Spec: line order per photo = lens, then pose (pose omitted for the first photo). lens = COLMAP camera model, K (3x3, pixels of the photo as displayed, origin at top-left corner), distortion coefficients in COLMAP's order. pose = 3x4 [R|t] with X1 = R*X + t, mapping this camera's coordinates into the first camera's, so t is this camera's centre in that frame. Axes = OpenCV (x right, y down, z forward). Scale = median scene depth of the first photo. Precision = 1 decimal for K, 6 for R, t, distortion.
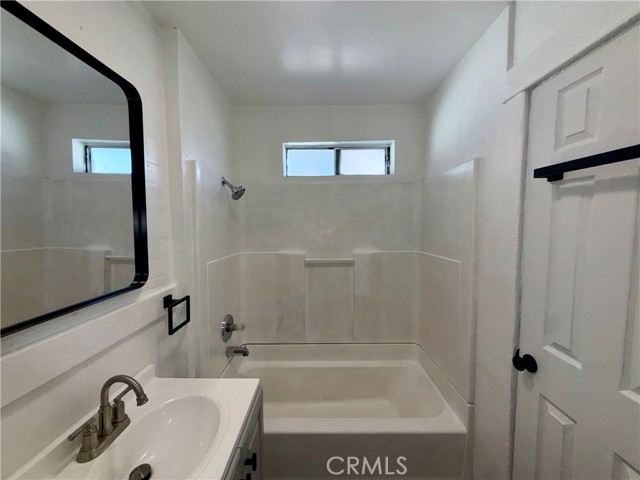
lens RADIAL K [[255.0, 0, 318.6], [0, 255.0, 239.4], [0, 0, 1]] dist [-0.000972, -0.000267]
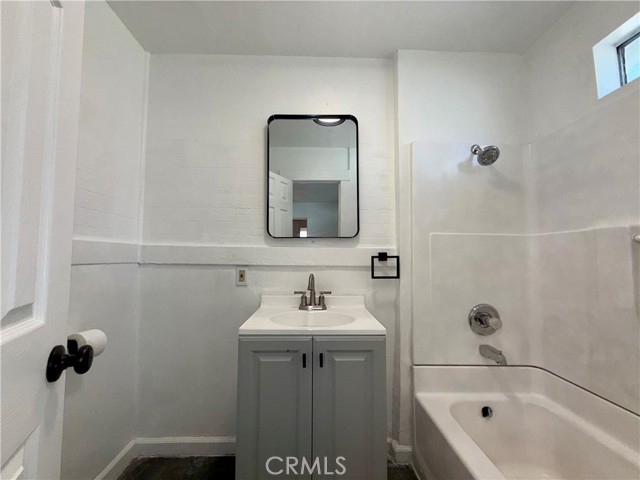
lens RADIAL K [[255.0, 0, 318.6], [0, 255.0, 239.4], [0, 0, 1]] dist [-0.000972, -0.000267]
pose [[0.033961, -0.057615, -0.997761, 0.702286], [-0.062530, 0.996259, -0.059656, 0.255961], [0.997465, 0.064416, 0.030232, 0.636376]]
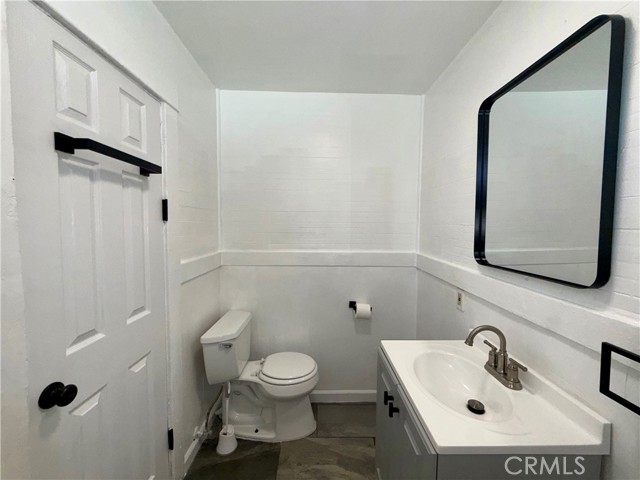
lens RADIAL K [[255.0, 0, 318.6], [0, 255.0, 239.4], [0, 0, 1]] dist [-0.000972, -0.000267]
pose [[-0.999650, -0.001975, -0.026365, 0.081077], [-0.005167, 0.992570, 0.121568, -0.037555], [0.025929, 0.121662, -0.992233, 1.443453]]
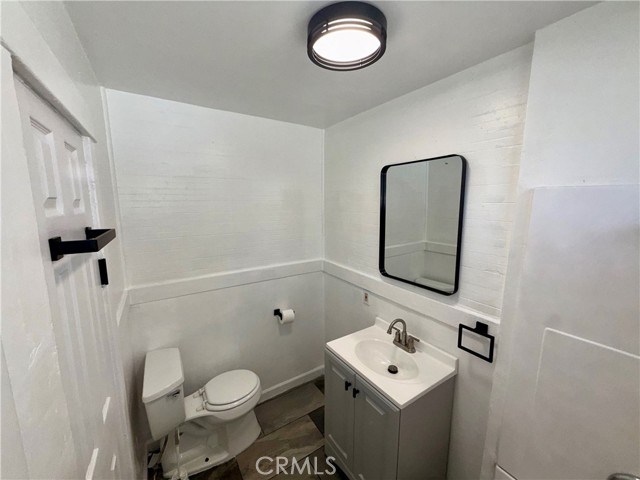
lens RADIAL K [[254.3, 0, 317.8], [0, 254.3, 239.6], [0, 0, 1]] dist [-0.000623, -0.000132]
pose [[-0.833288, 0.089422, -0.545559, 0.551367], [-0.024807, 0.979790, 0.198486, -0.324974], [0.552283, 0.178930, -0.814229, 1.442099]]
